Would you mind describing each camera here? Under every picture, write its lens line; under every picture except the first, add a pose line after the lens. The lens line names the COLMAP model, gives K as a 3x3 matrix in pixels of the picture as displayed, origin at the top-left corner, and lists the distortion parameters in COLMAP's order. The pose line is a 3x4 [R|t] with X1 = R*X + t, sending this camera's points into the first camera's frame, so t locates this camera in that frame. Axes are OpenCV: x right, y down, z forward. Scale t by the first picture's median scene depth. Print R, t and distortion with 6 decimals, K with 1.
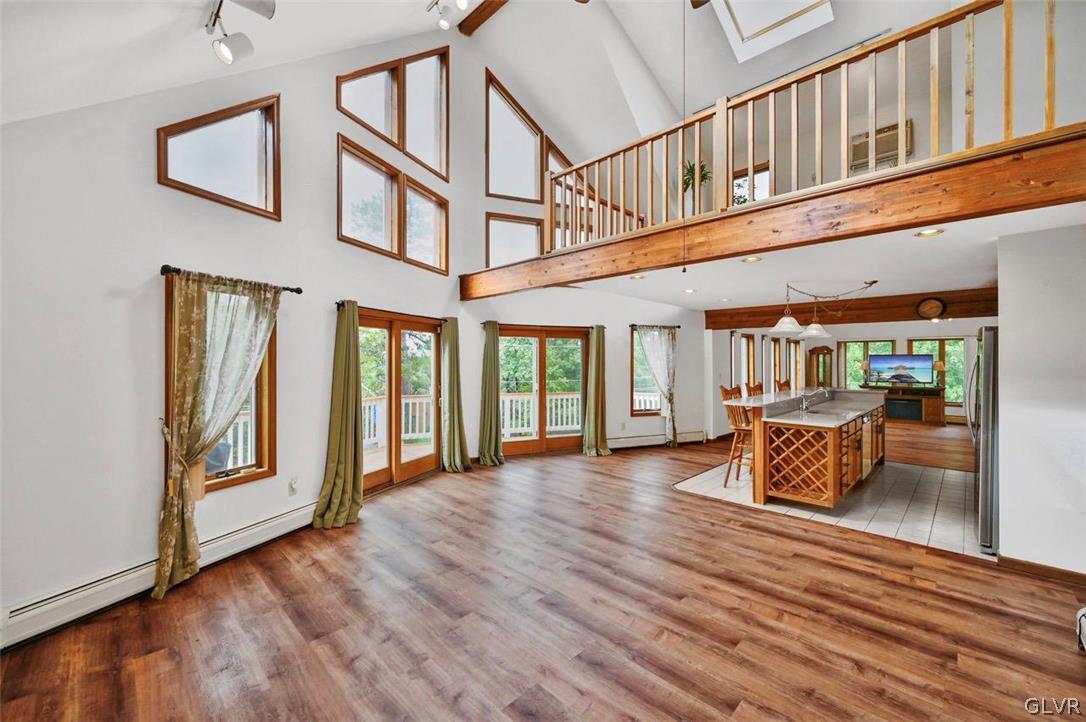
lens RADIAL K [[436.8, 0, 539.4], [0, 436.8, 361.8], [0, 0, 1]] dist [0.000678, -0.000703]
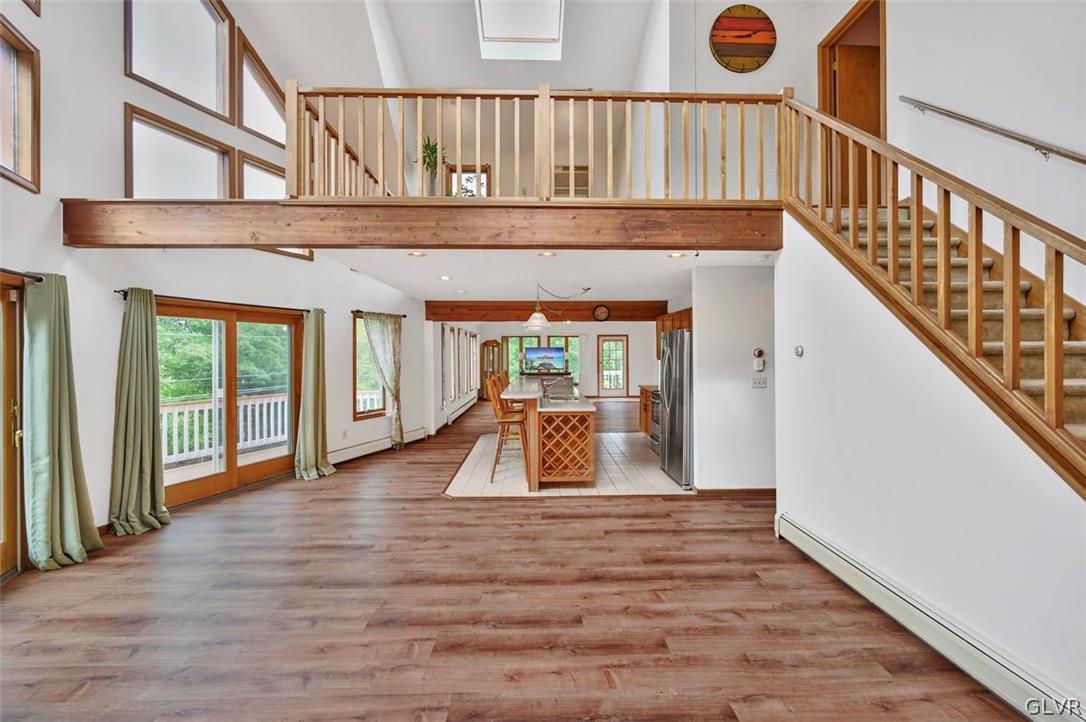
lens RADIAL K [[436.8, 0, 554.2], [0, 436.8, 348.1], [0, 0, 1]] dist [0.000678, -0.000703]
pose [[0.684562, 0.003273, 0.728947, -0.198762], [0.005606, 0.999937, -0.009755, -0.003607], [-0.728933, 0.010764, 0.684500, 0.233974]]
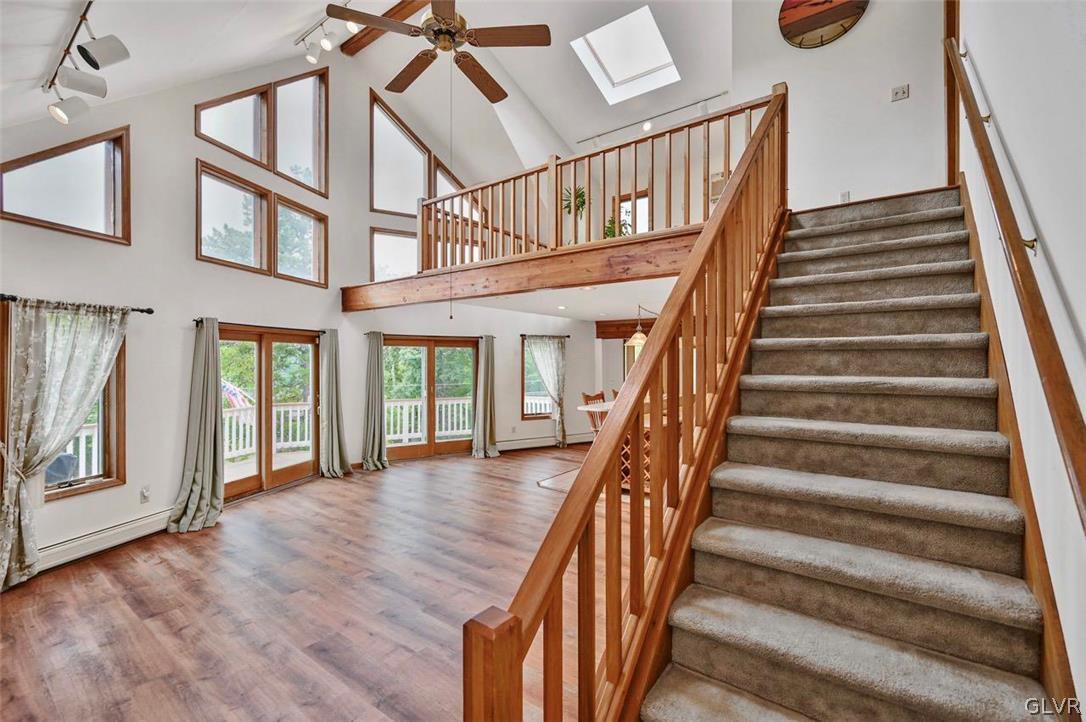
lens RADIAL K [[468.4, 0, 570.1], [0, 468.4, 361.6], [0, 0, 1]] dist [-0.001680, 0.000459]
pose [[0.986115, 0.002645, 0.166043, 0.202469], [-0.003420, 0.999985, 0.004381, -0.035122], [-0.166029, -0.004889, 0.986109, -0.222279]]
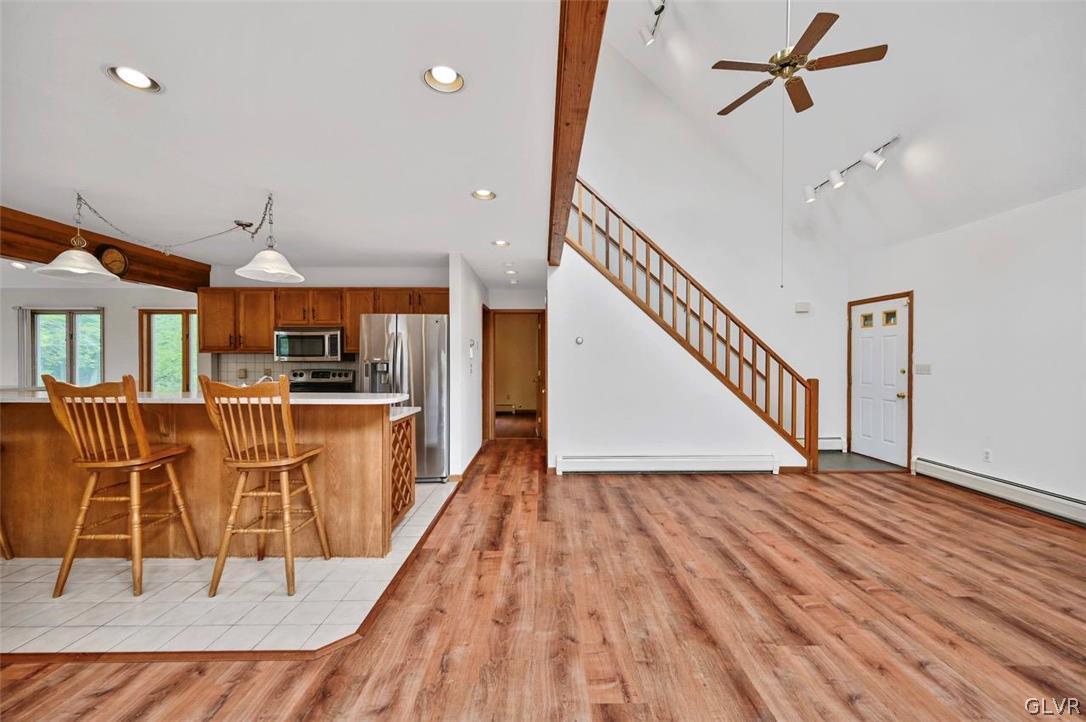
lens RADIAL K [[436.8, 0, 526.4], [0, 436.8, 381.6], [0, 0, 1]] dist [0.000678, -0.000703]
pose [[-0.701263, -0.034074, 0.712088, -0.082434], [-0.006069, 0.999106, 0.041832, 0.041115], [-0.712877, 0.025013, -0.700843, 1.190428]]
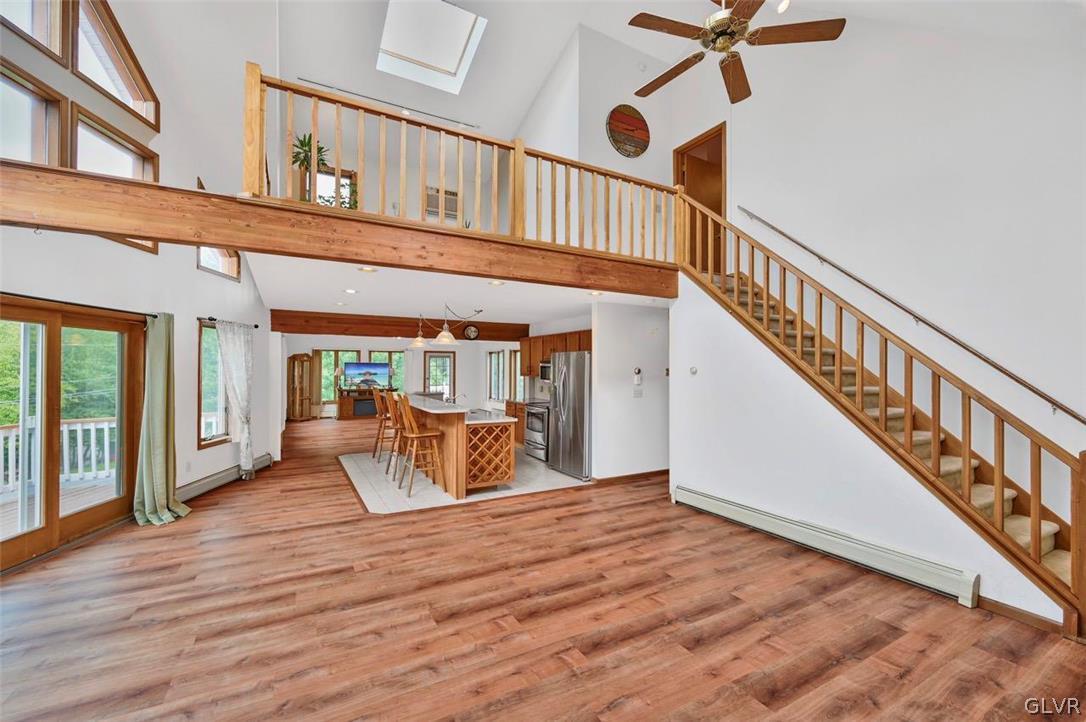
lens RADIAL K [[436.8, 0, 532.8], [0, 436.8, 359.6], [0, 0, 1]] dist [0.000678, -0.000703]
pose [[0.290546, 0.018508, 0.956682, -0.466997], [-0.002286, 0.999823, -0.018649, -0.007966], [-0.956858, 0.003232, 0.290537, 0.460455]]
